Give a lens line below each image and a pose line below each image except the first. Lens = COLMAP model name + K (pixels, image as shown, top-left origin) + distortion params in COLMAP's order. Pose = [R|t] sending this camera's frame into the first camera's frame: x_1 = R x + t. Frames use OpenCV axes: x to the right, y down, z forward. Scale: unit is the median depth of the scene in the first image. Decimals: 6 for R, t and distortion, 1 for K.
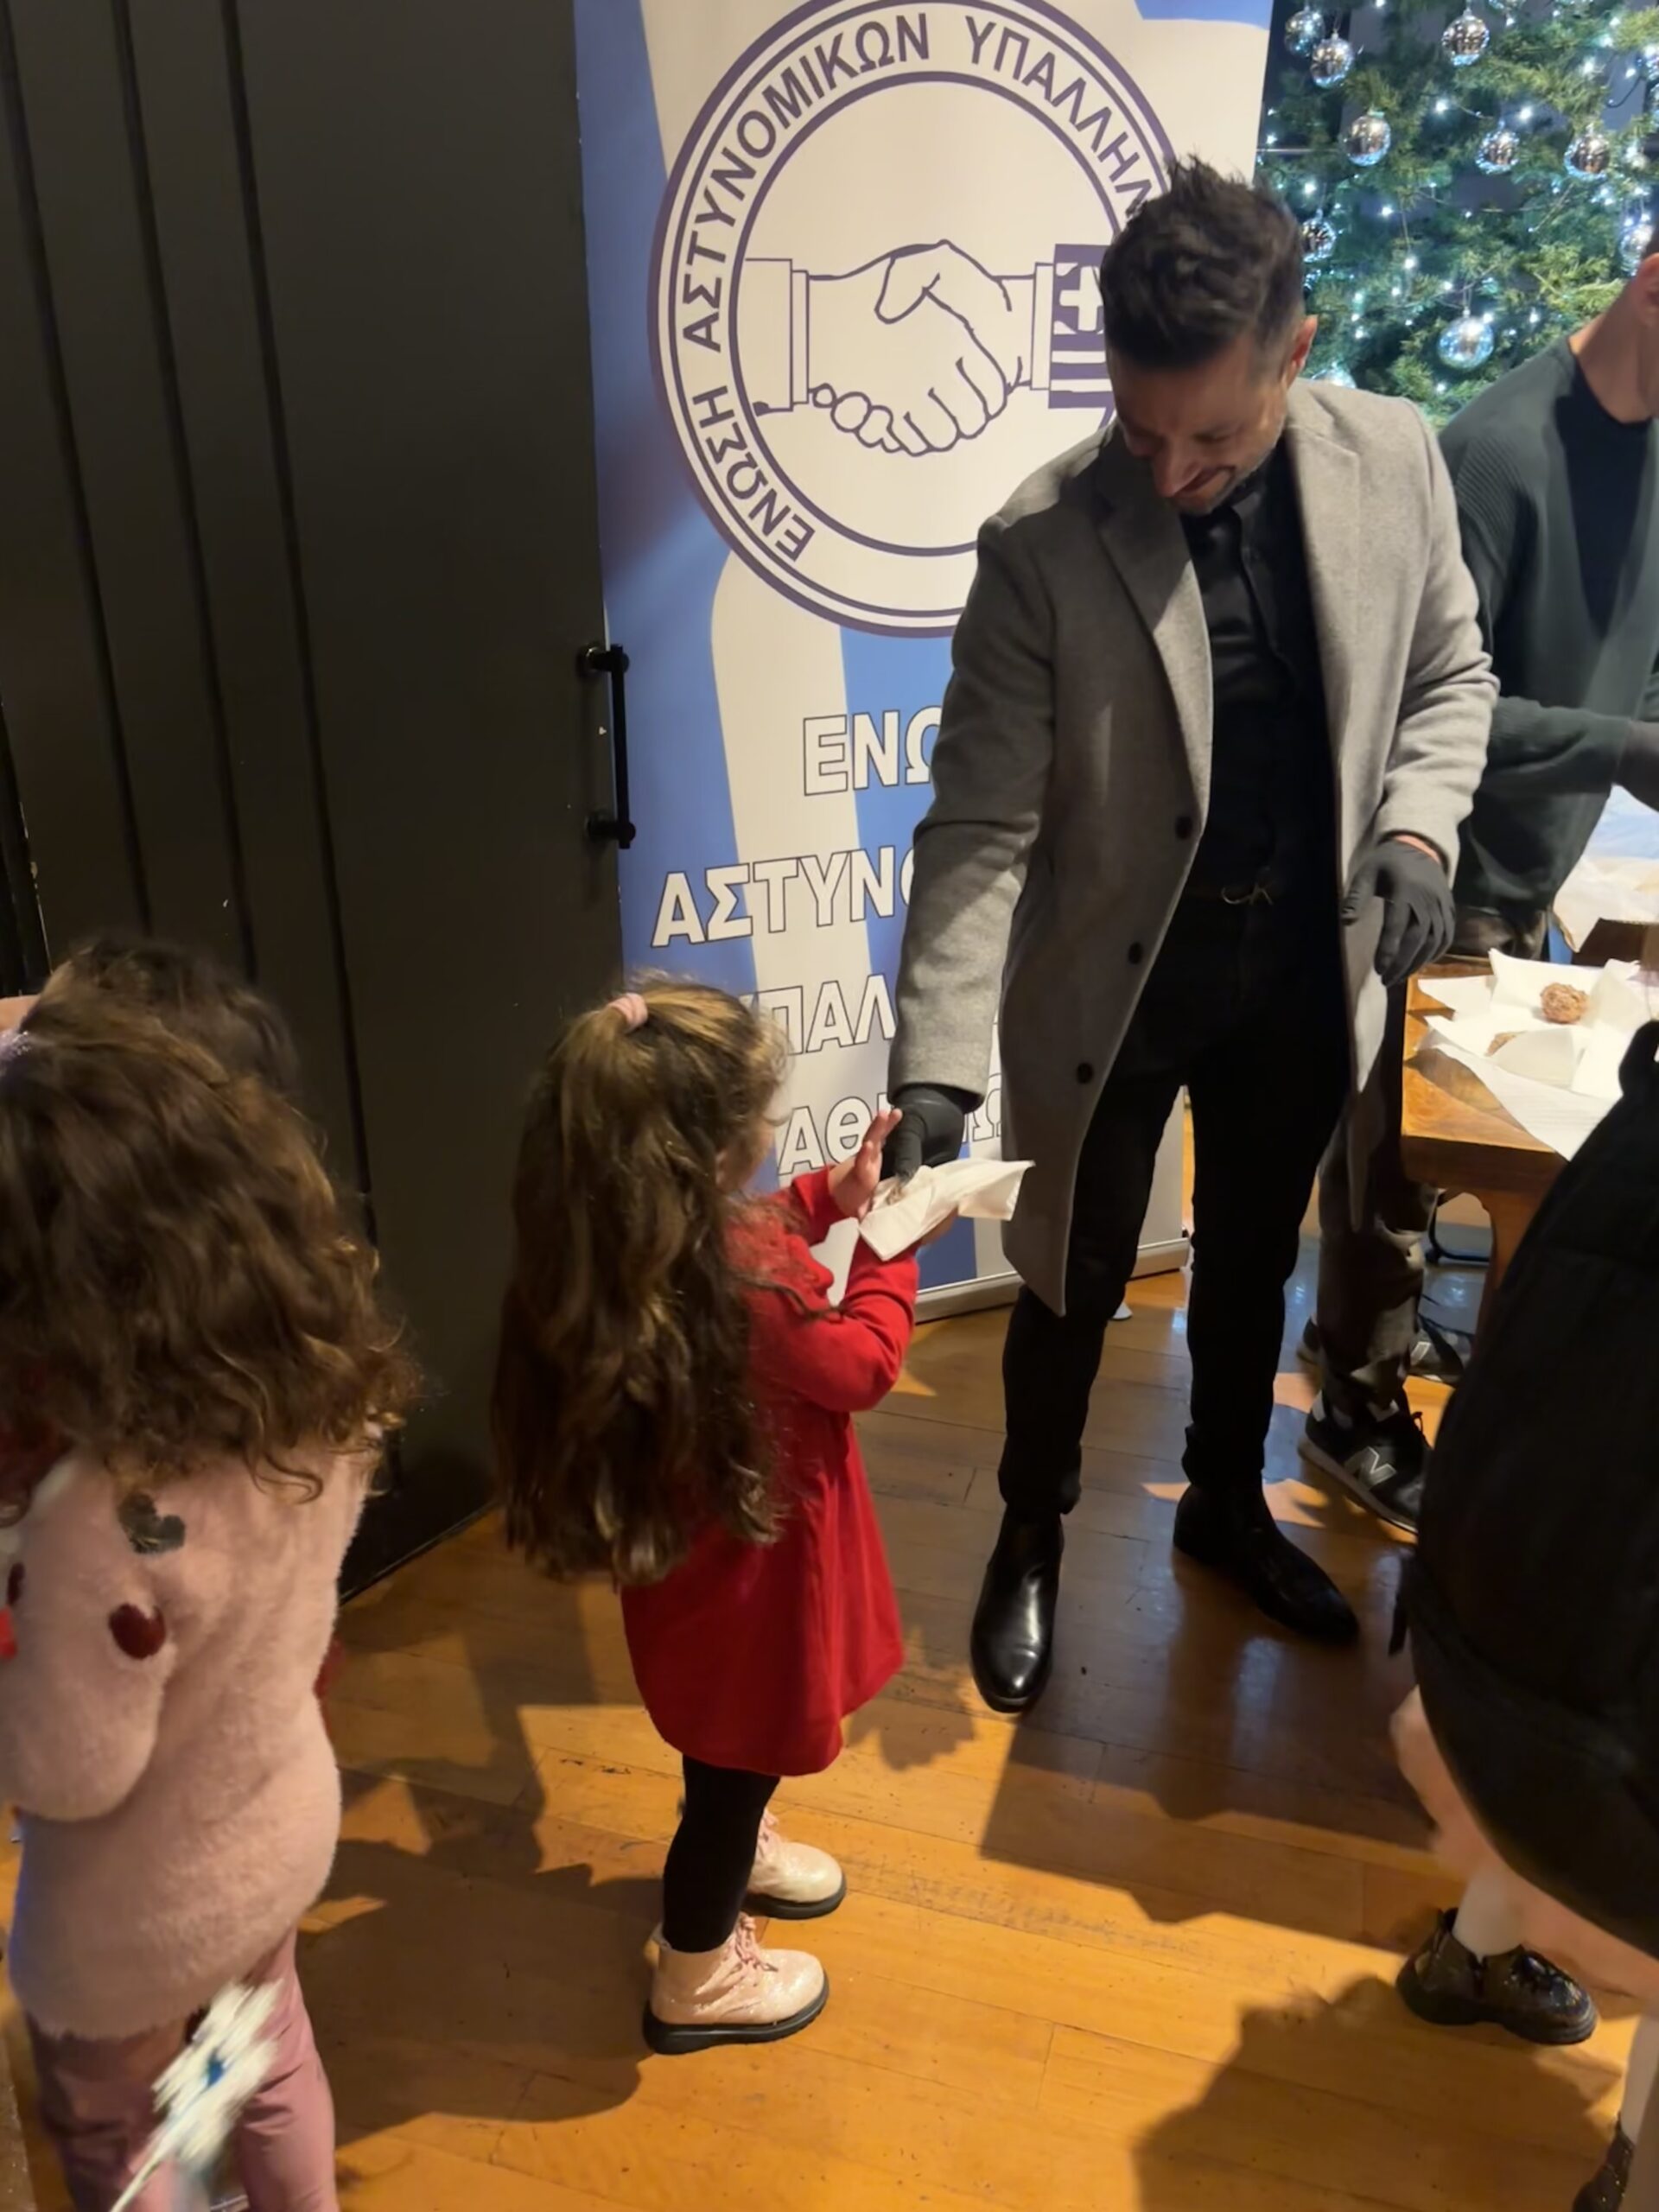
lens RADIAL K [[1925.0, 0, 825.3], [0, 1925.0, 1144.0], [0, 0, 1]] dist [-0.039524, 0.111105]
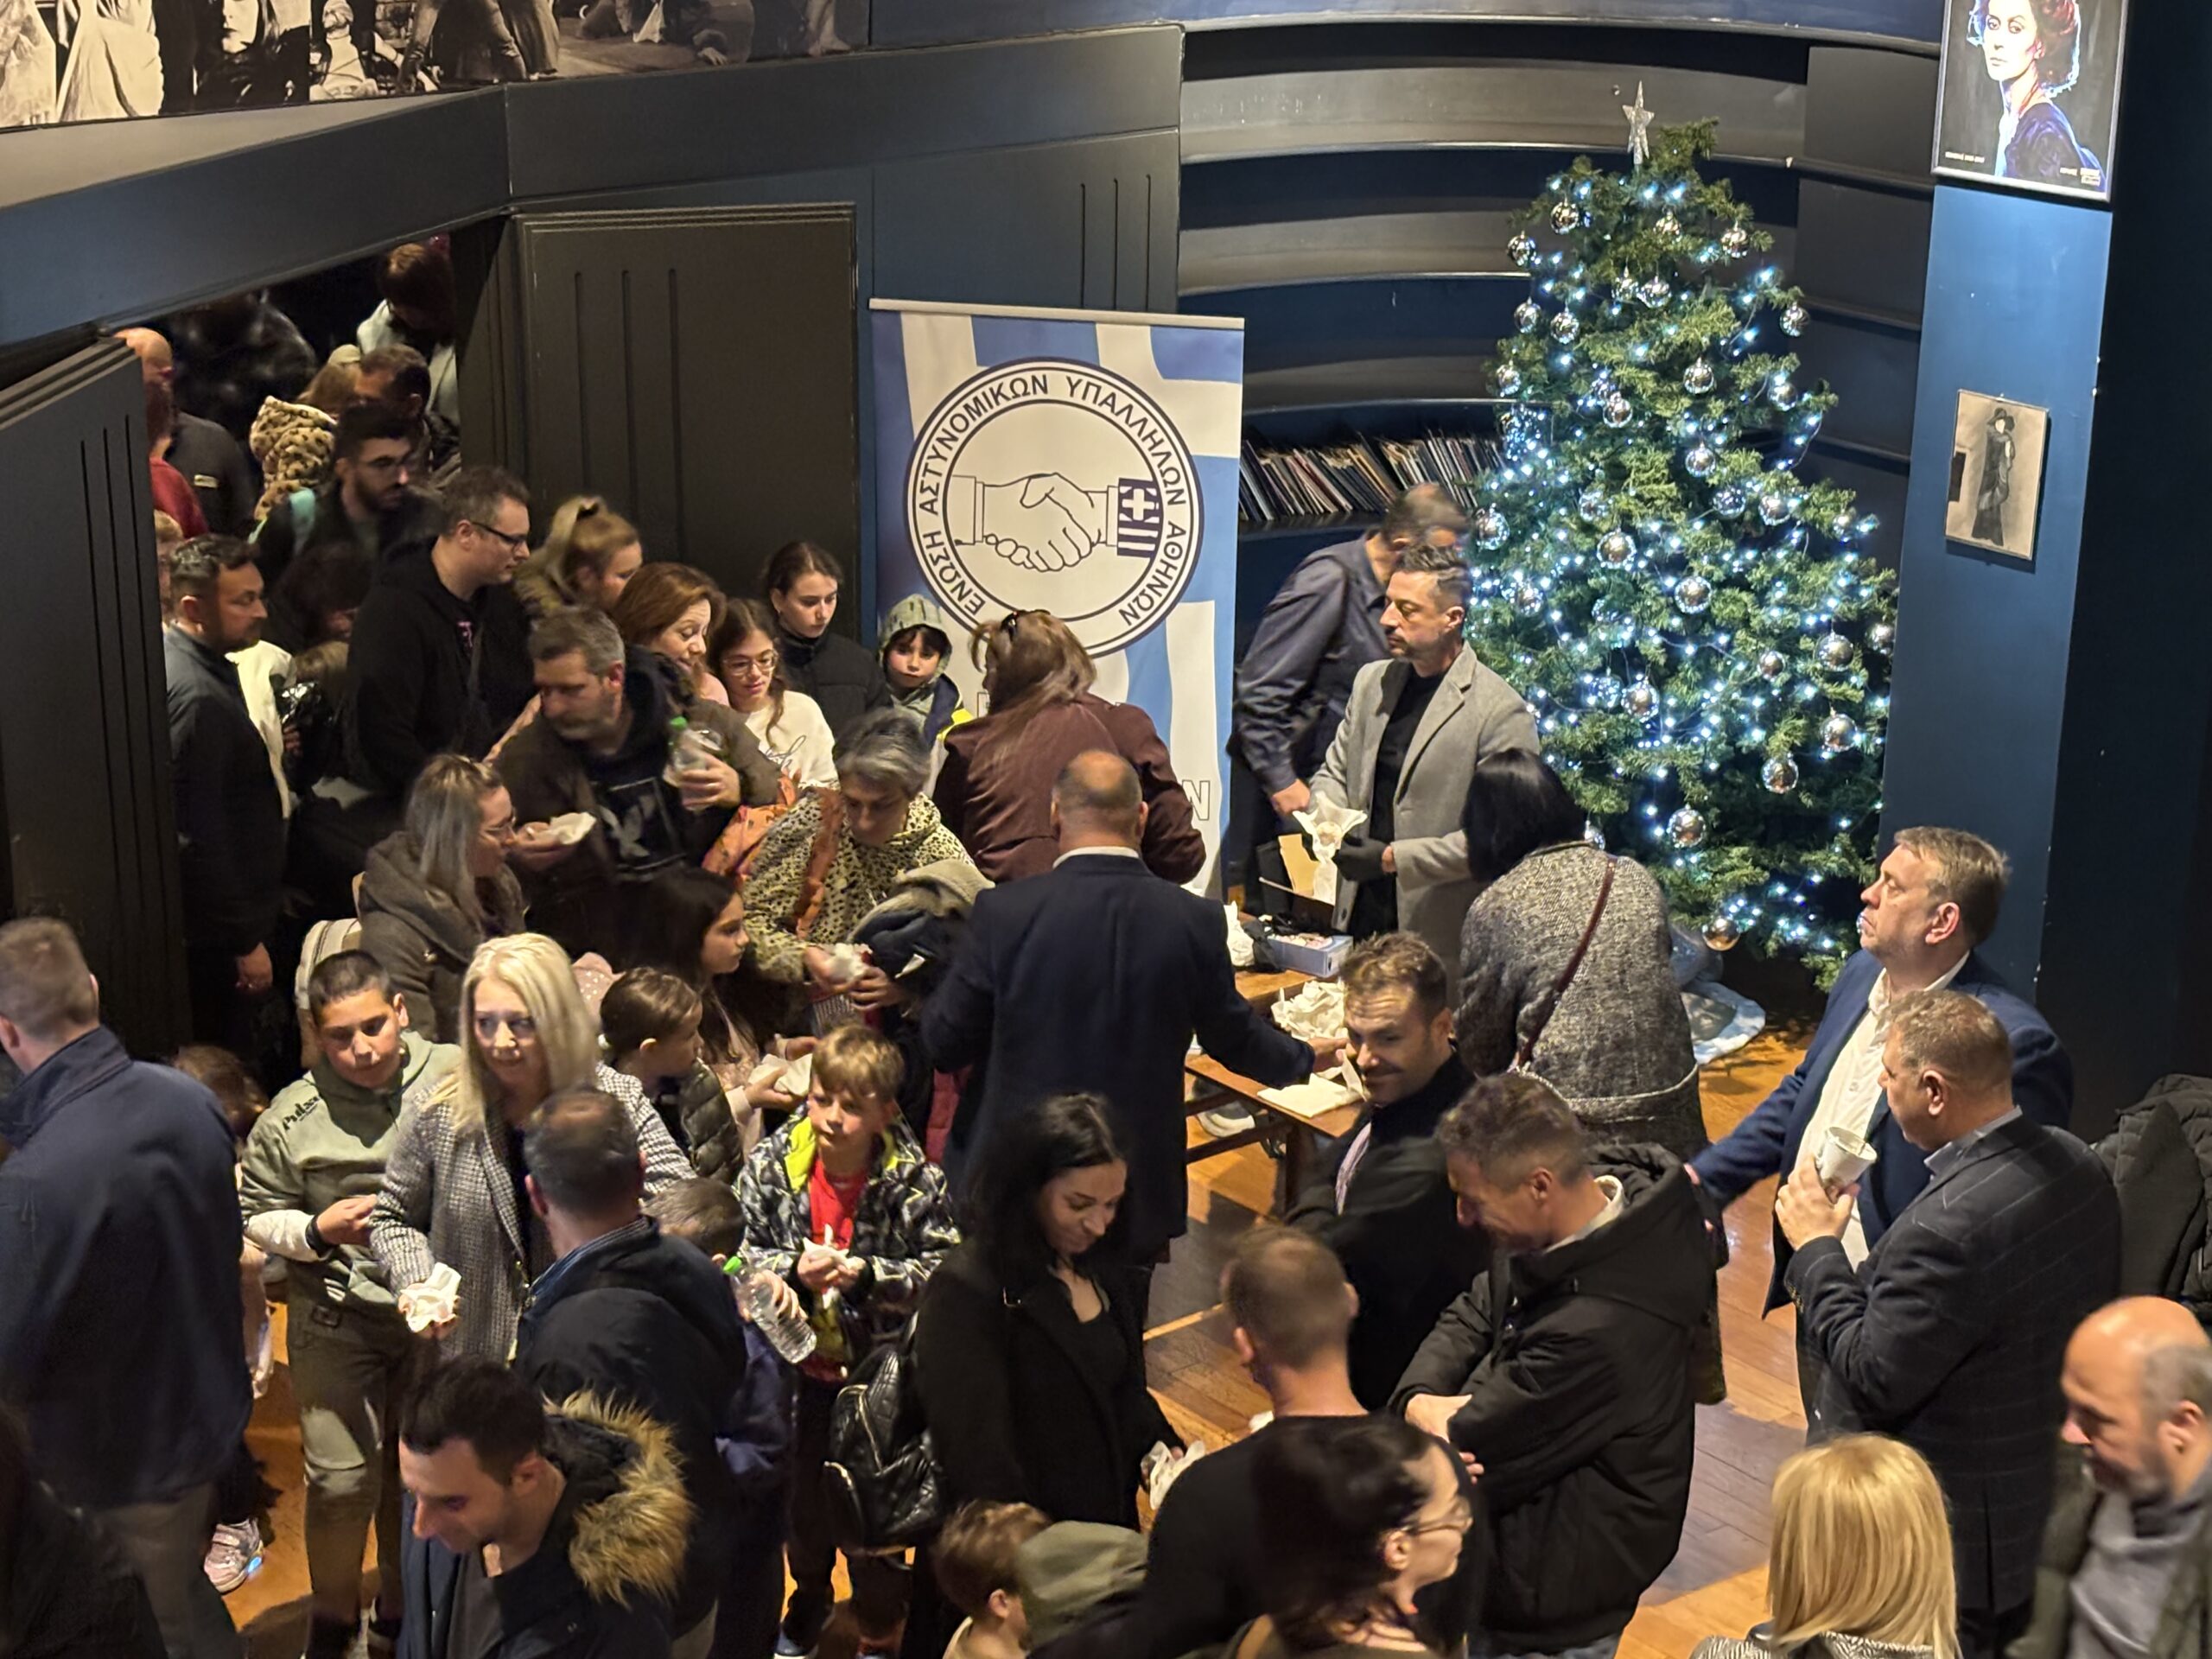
lens RADIAL K [[3888.9, 0, 1092.5], [0, 3888.9, 844.5], [0, 0, 1]] dist [0.236440, -0.865433]
pose [[0.819871, 0.191888, -0.539435, 2.372643], [-0.239067, 0.970836, -0.018004, -0.035536], [0.520248, 0.143722, 0.841835, -2.348300]]
